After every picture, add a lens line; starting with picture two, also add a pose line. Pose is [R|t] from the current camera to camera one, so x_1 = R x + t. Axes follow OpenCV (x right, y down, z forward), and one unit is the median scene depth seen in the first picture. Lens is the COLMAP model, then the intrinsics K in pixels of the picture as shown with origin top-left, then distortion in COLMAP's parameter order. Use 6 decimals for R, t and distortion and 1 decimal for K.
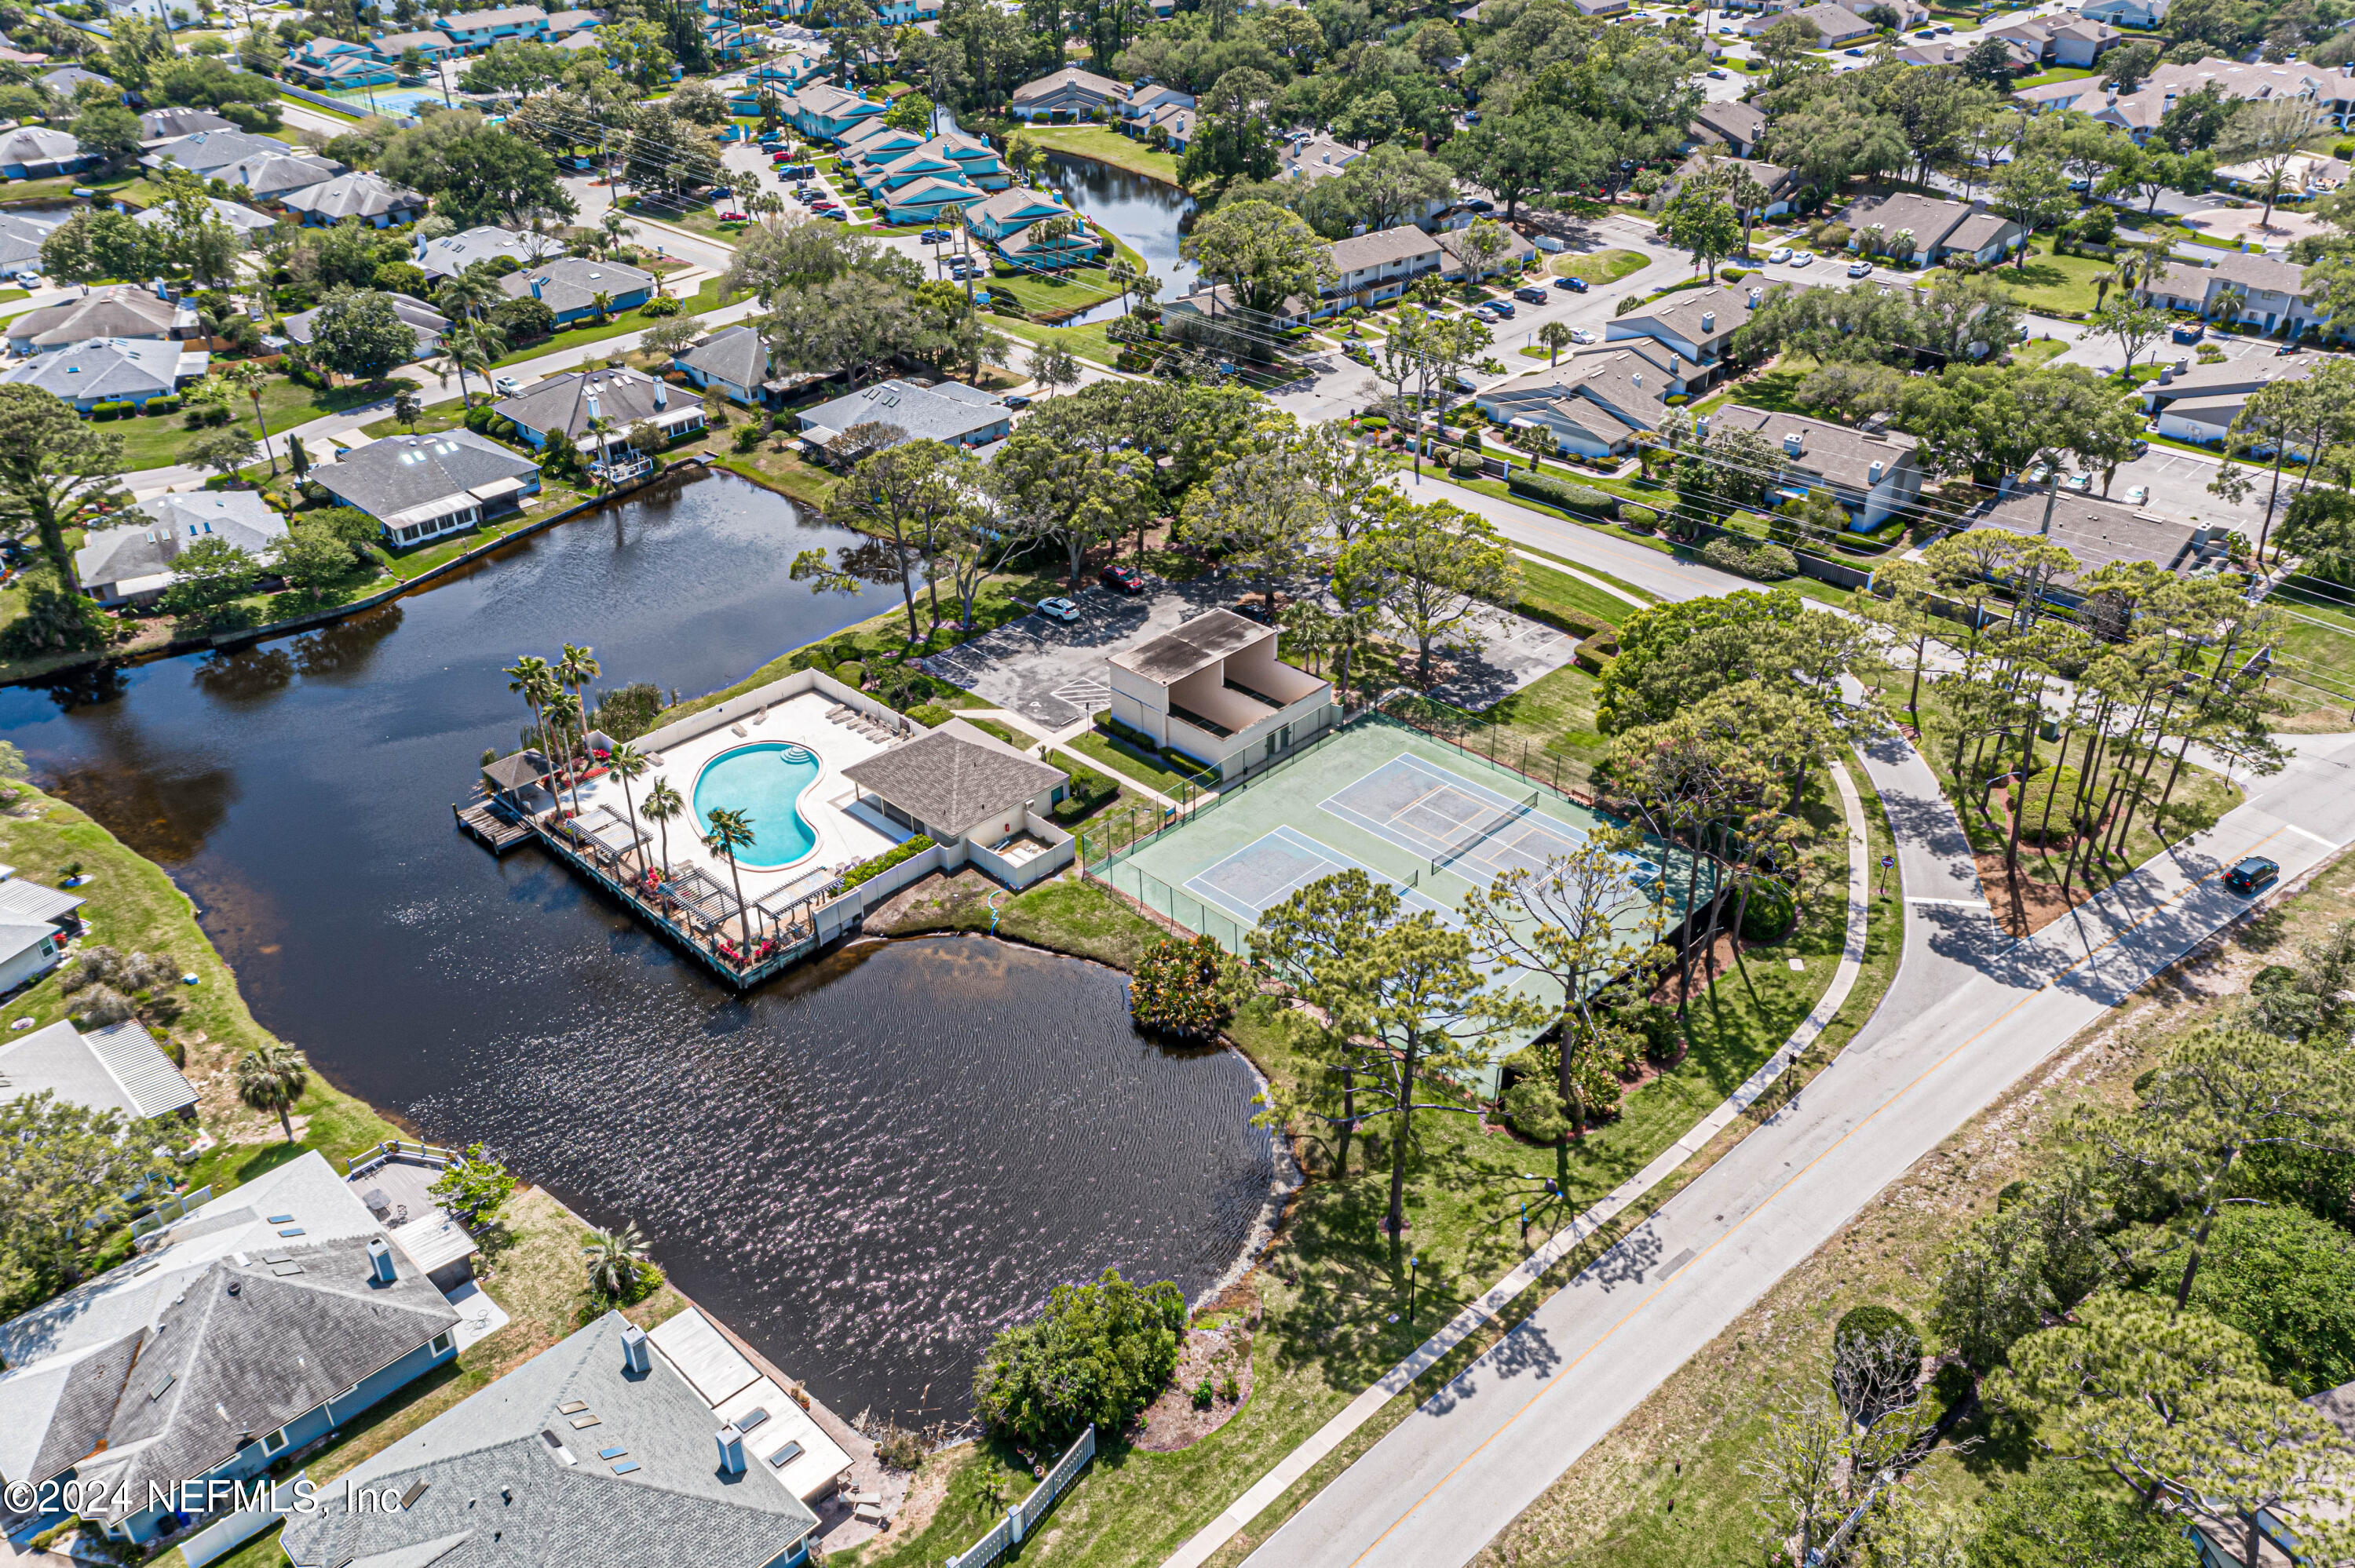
lens RADIAL K [[1867.6, 0, 1174.2], [0, 1867.6, 772.5], [0, 0, 1]] dist [0.023663, 0.003912]
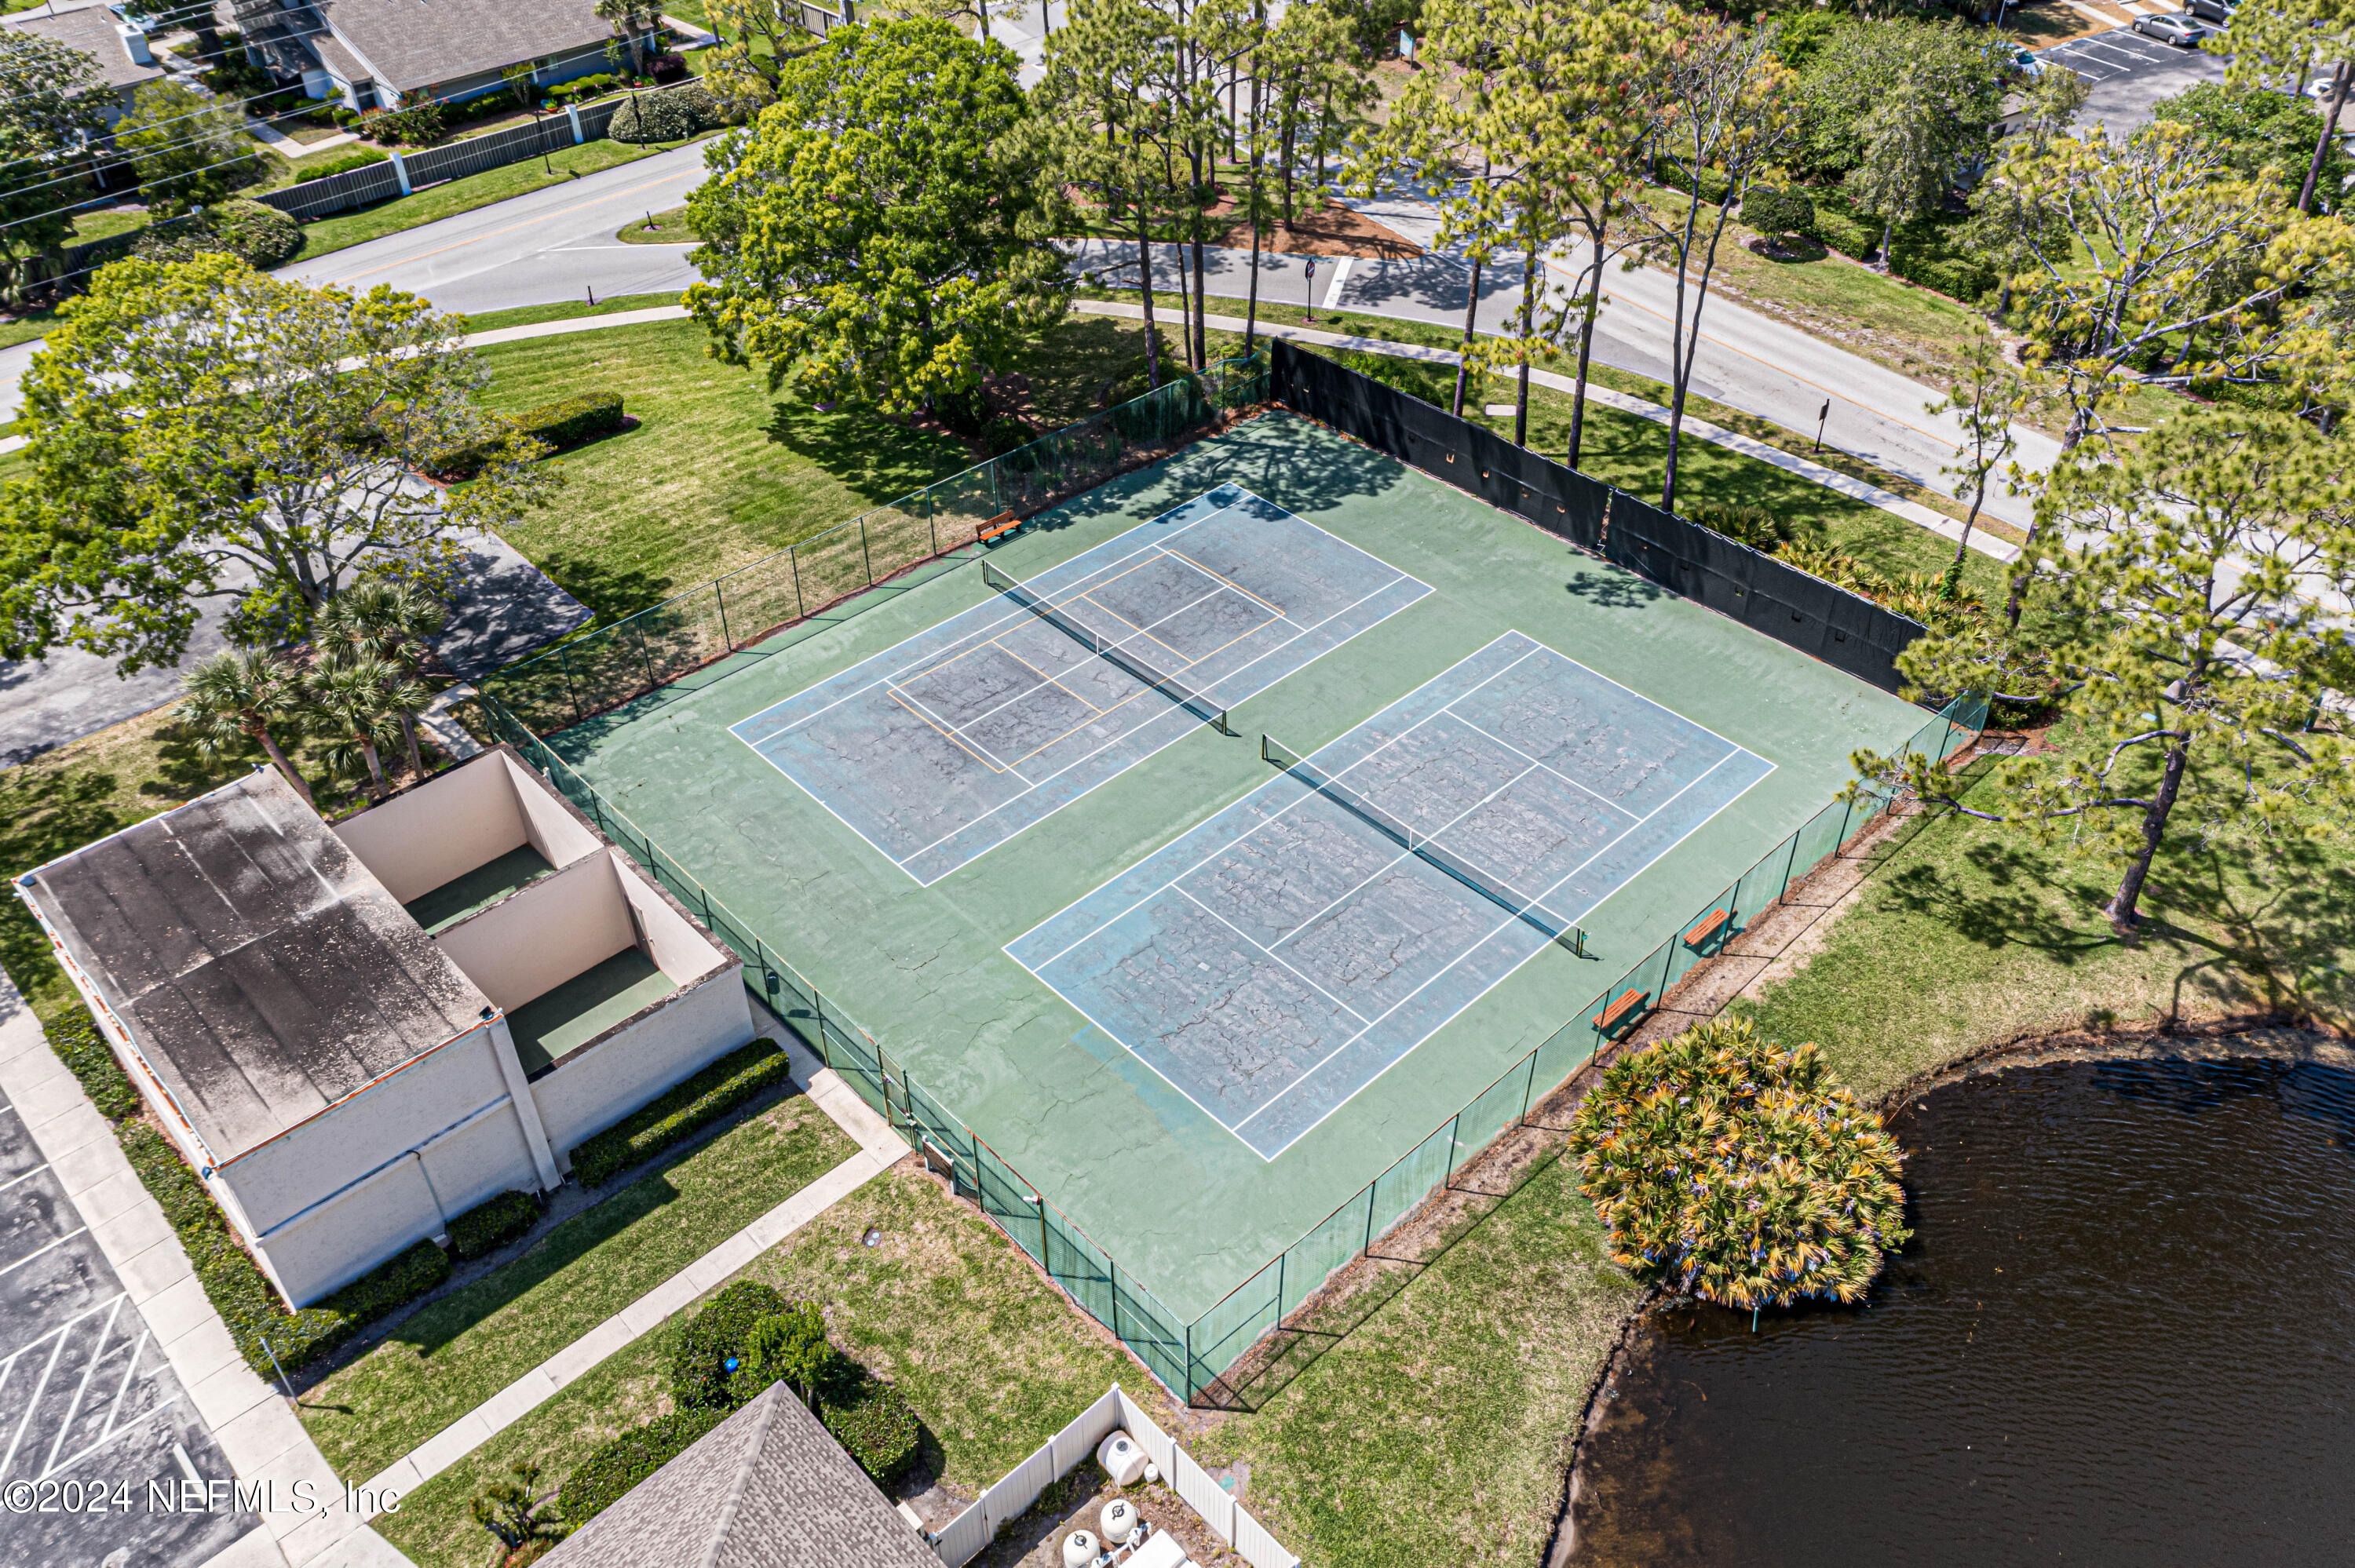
lens RADIAL K [[1837.3, 0, 1177.5], [0, 1837.3, 784.0], [0, 0, 1]] dist [0.021499, 0.009719]
pose [[0.034131, -0.625038, 0.779848, -0.230794], [0.525292, 0.675048, 0.518053, -0.185673], [-0.850238, 0.391966, 0.351367, 0.870739]]
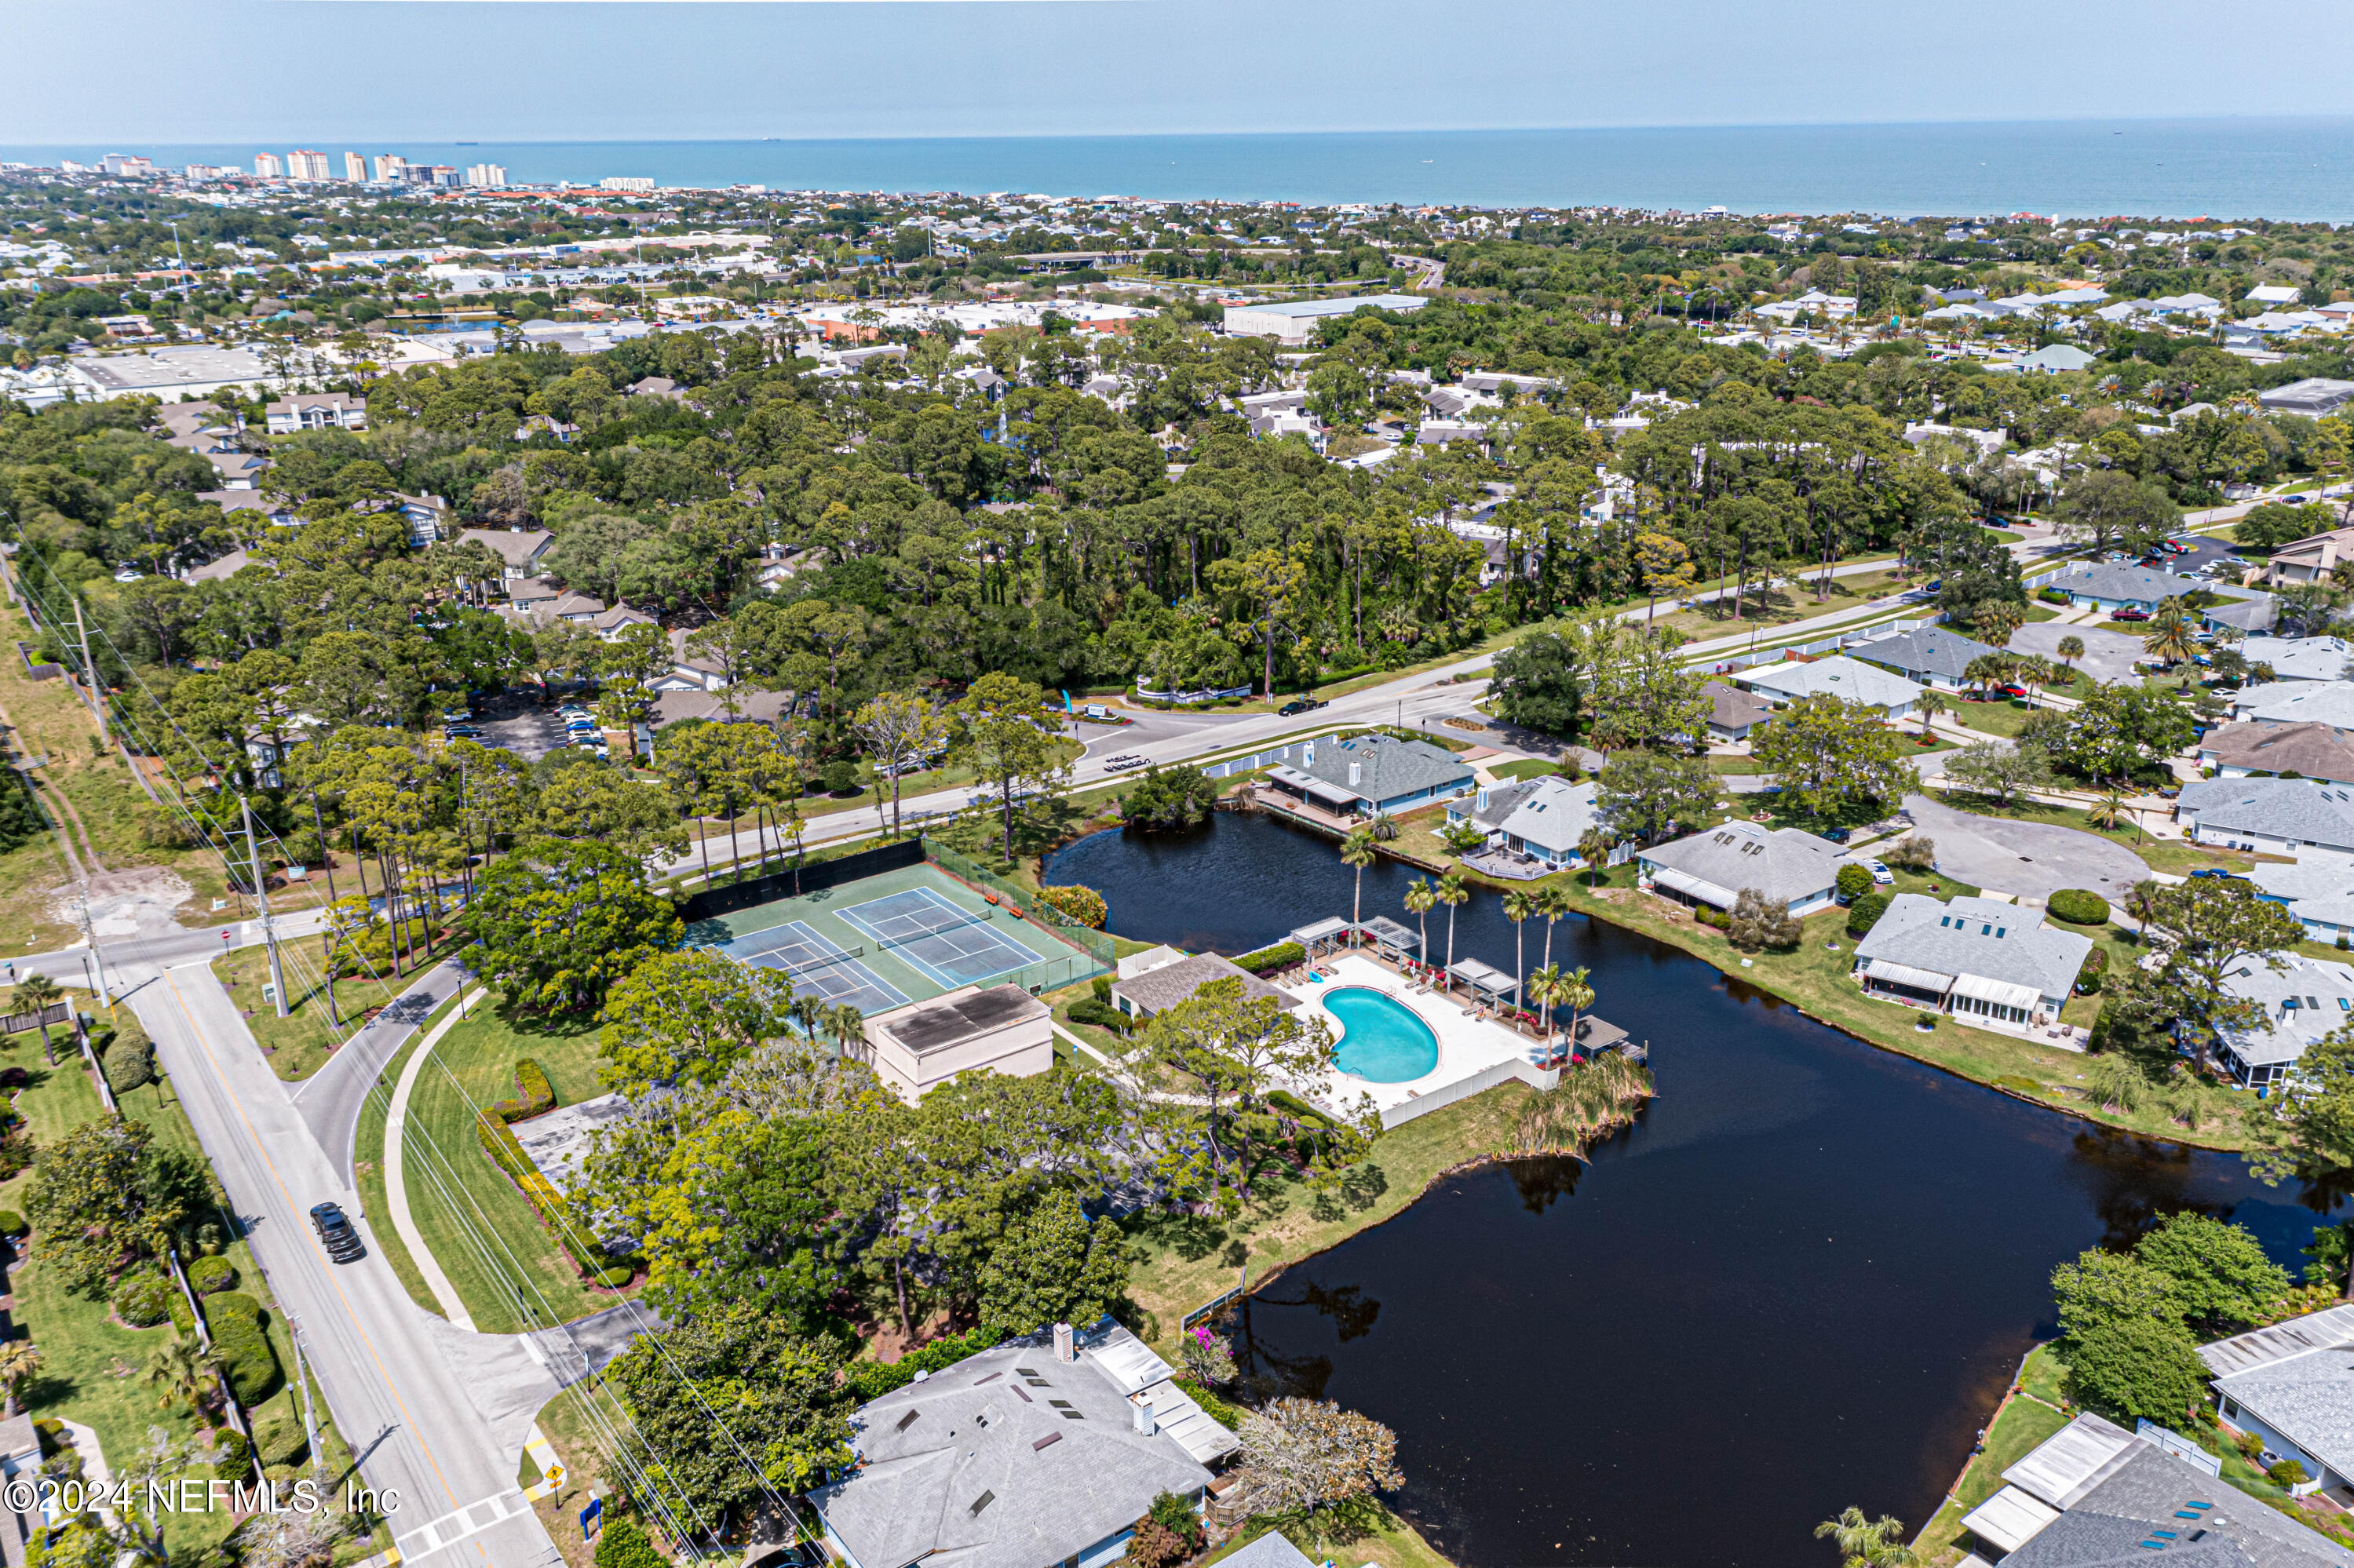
lens RADIAL K [[1841.1, 0, 1177.0], [0, 1841.1, 784.0], [0, 0, 1]] dist [0.022775, 0.006446]
pose [[-0.988511, -0.029038, 0.148334, -0.288016], [0.095972, 0.637581, 0.764382, -1.050040], [-0.116771, 0.769836, -0.627469, 1.752149]]
